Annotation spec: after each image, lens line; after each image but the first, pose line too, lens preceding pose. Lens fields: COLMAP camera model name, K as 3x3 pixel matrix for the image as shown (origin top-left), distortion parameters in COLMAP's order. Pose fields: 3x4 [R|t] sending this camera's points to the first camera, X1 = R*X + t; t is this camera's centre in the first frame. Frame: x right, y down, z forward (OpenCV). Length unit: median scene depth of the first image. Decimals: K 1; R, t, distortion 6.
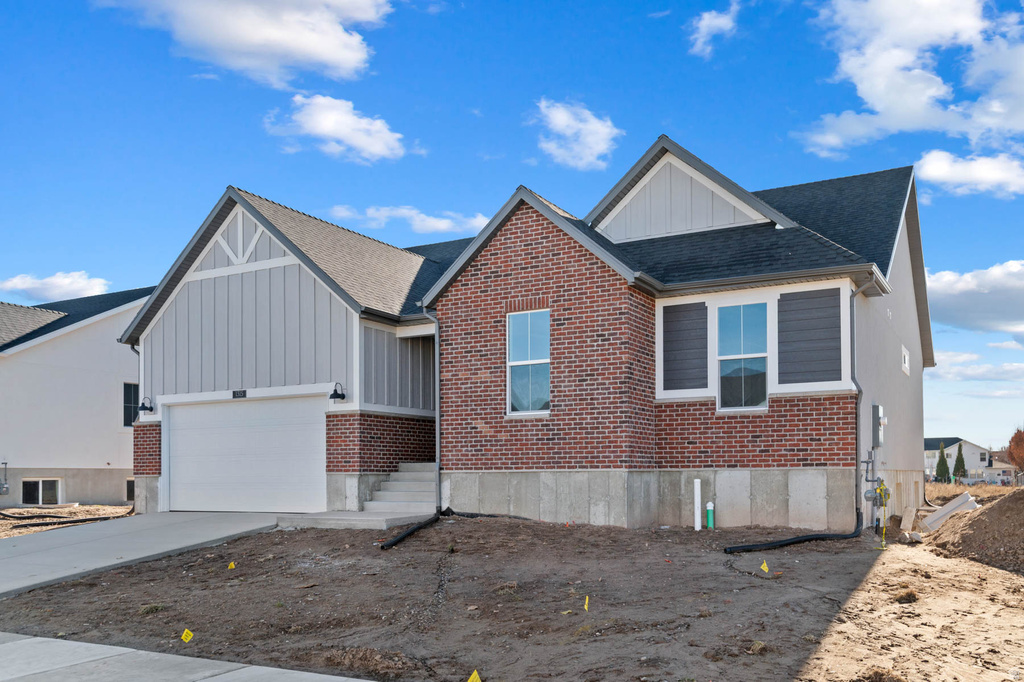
lens RADIAL K [[889.6, 0, 512.0], [0, 889.6, 341.0], [0, 0, 1]] dist [-0.004429, 0.004916]
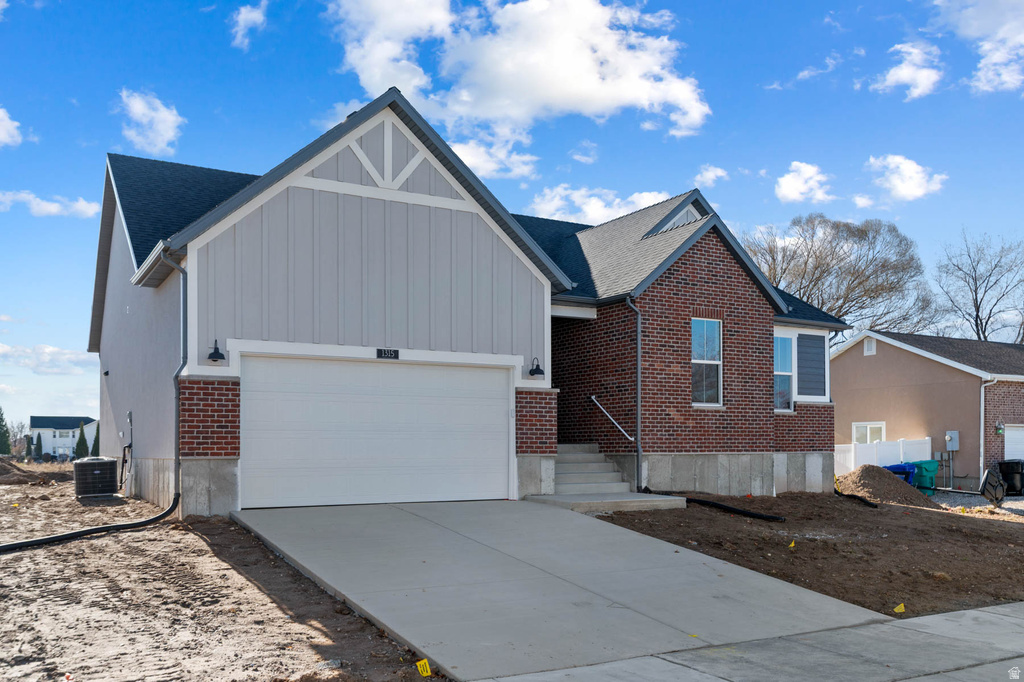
lens RADIAL K [[889.6, 0, 512.0], [0, 889.6, 341.0], [0, 0, 1]] dist [-0.004429, 0.004916]
pose [[0.509136, 0.111320, 0.853457, -1.130288], [-0.129841, 0.990186, -0.051697, 0.091354], [-0.850836, -0.084493, 0.518593, 0.609395]]
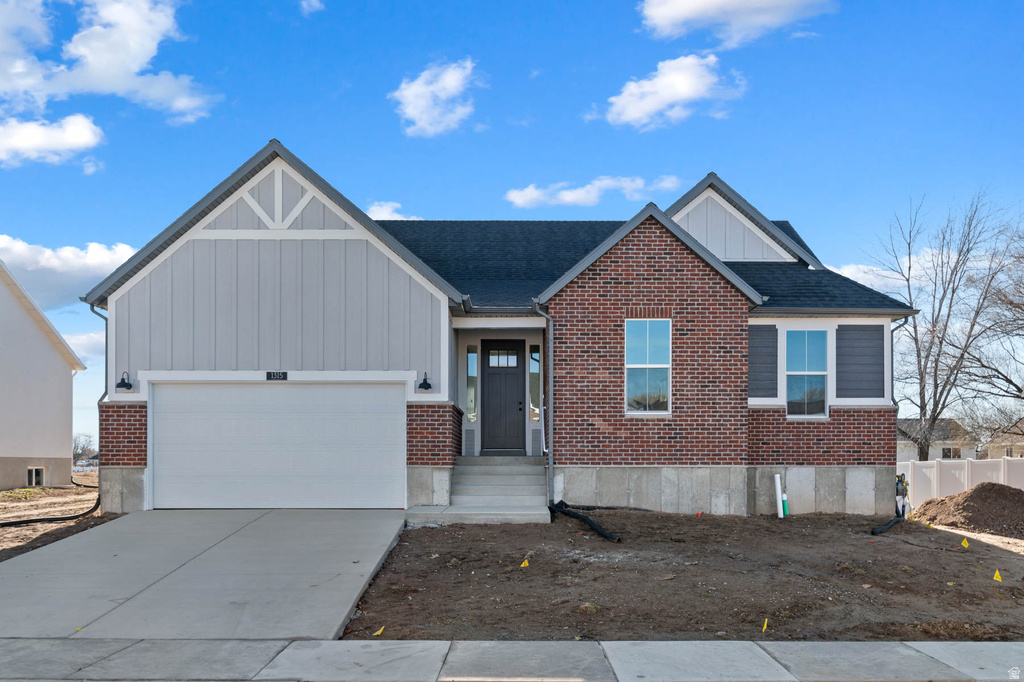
lens RADIAL K [[889.6, 0, 512.0], [0, 889.6, 341.0], [0, 0, 1]] dist [-0.004429, 0.004916]
pose [[0.869135, 0.076119, 0.488681, -0.659080], [-0.081785, 0.996602, -0.009778, 0.017588], [-0.487765, -0.031469, 0.872407, 0.136111]]
